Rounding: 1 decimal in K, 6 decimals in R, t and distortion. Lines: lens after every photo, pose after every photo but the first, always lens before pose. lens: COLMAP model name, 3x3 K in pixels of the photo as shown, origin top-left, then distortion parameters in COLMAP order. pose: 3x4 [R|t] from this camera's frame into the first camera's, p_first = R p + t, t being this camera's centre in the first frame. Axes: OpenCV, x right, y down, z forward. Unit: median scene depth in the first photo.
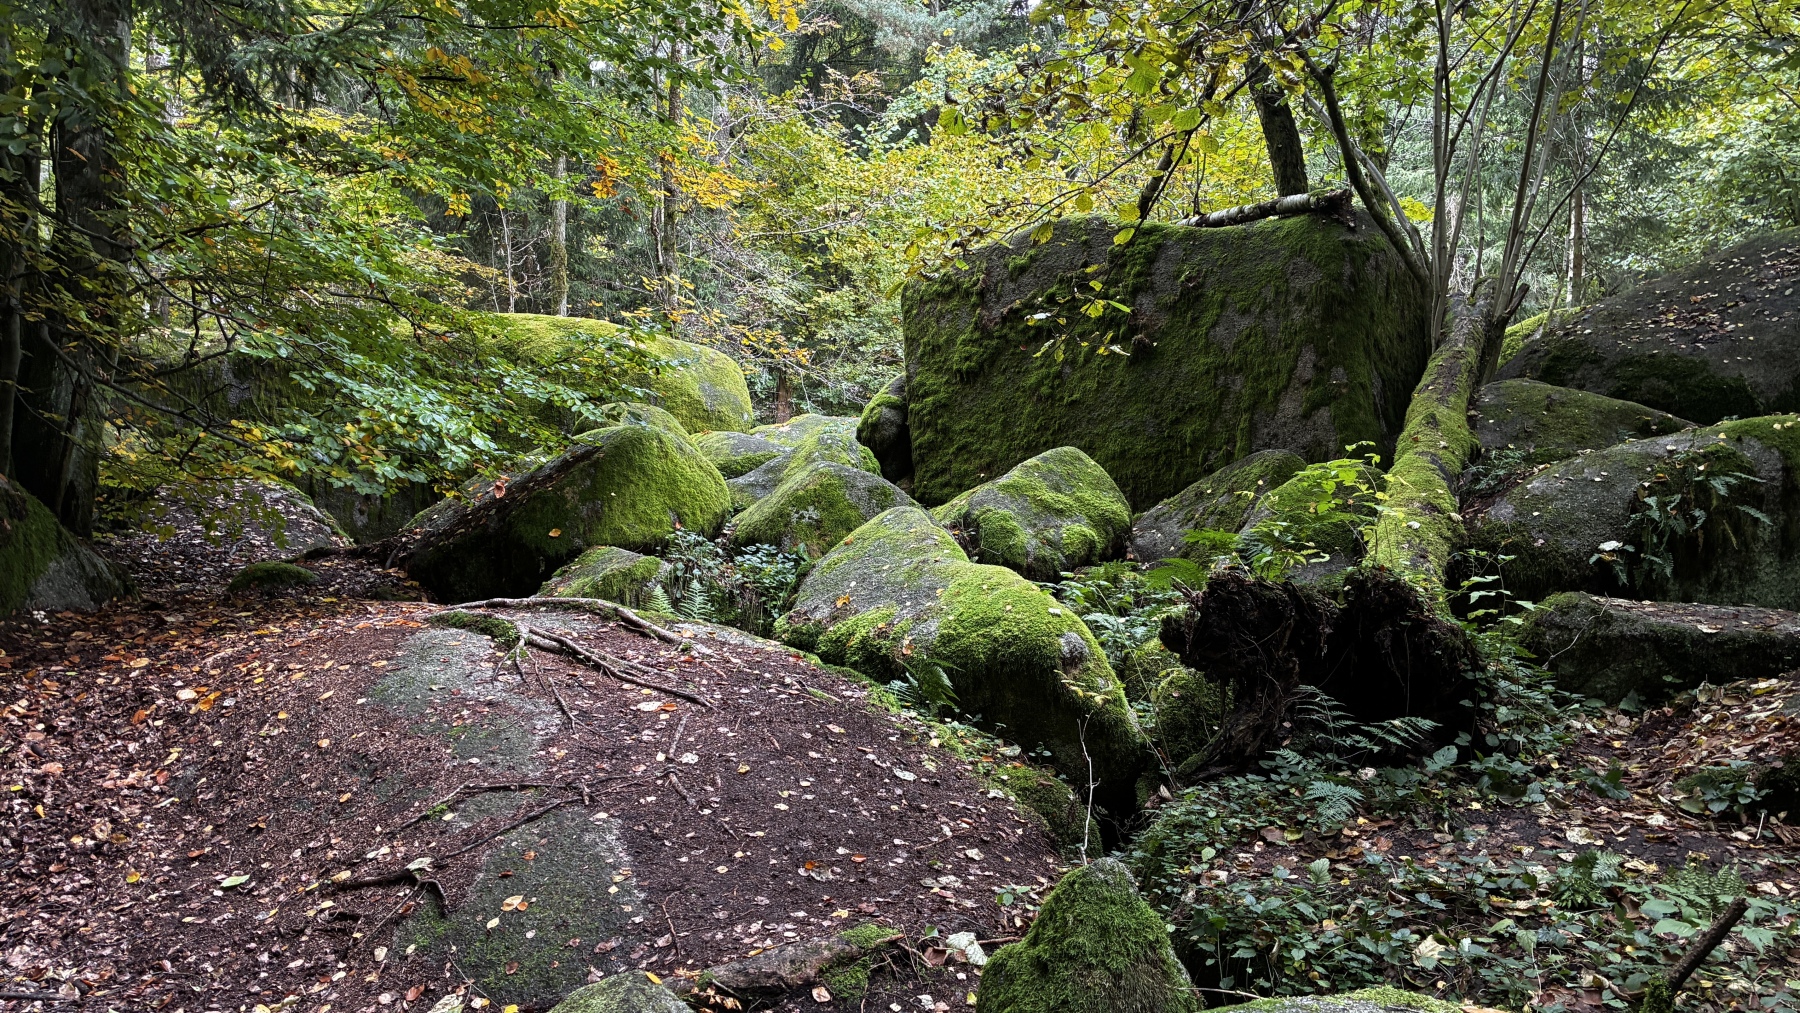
lens RADIAL K [[1351.1, 0, 900.0], [0, 1351.1, 506.5], [0, 0, 1]] dist [-0.003388, -0.000150]
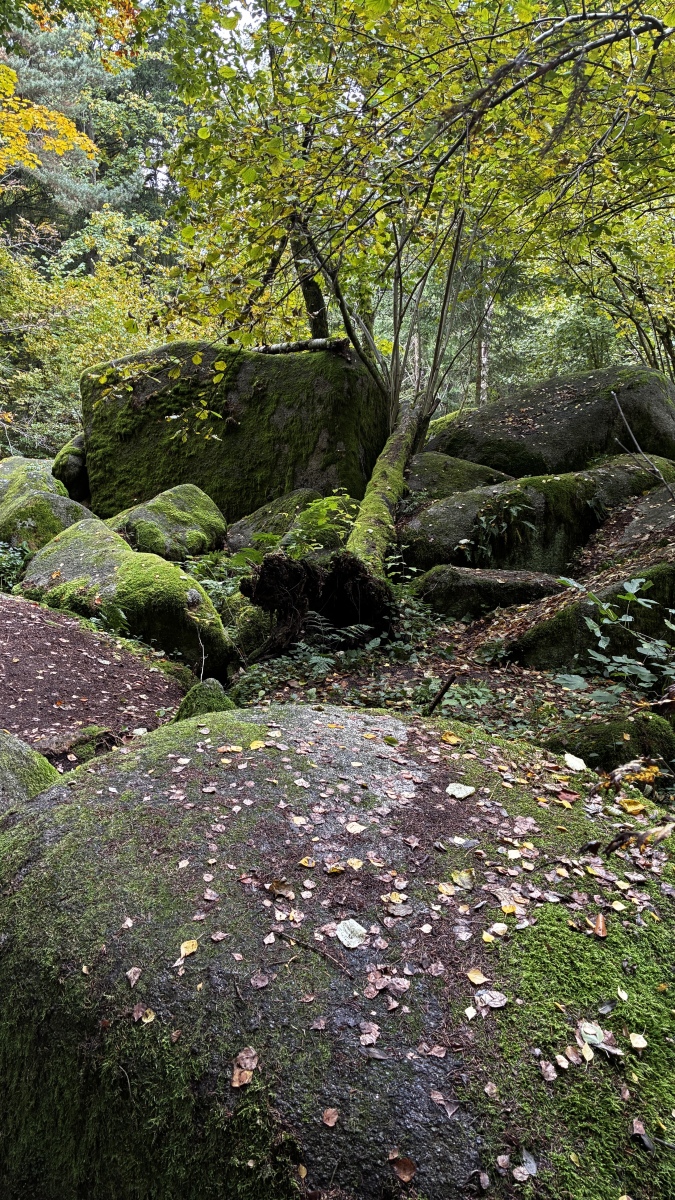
lens RADIAL K [[897.1, 0, 335.6], [0, 897.1, 624.0], [0, 0, 1]] dist [0.056758, -0.085027]
pose [[0.959844, -0.026414, 0.279289, -0.026180], [-0.006041, 0.993381, 0.114710, -0.000667], [-0.280471, -0.111791, 0.953330, -0.206840]]
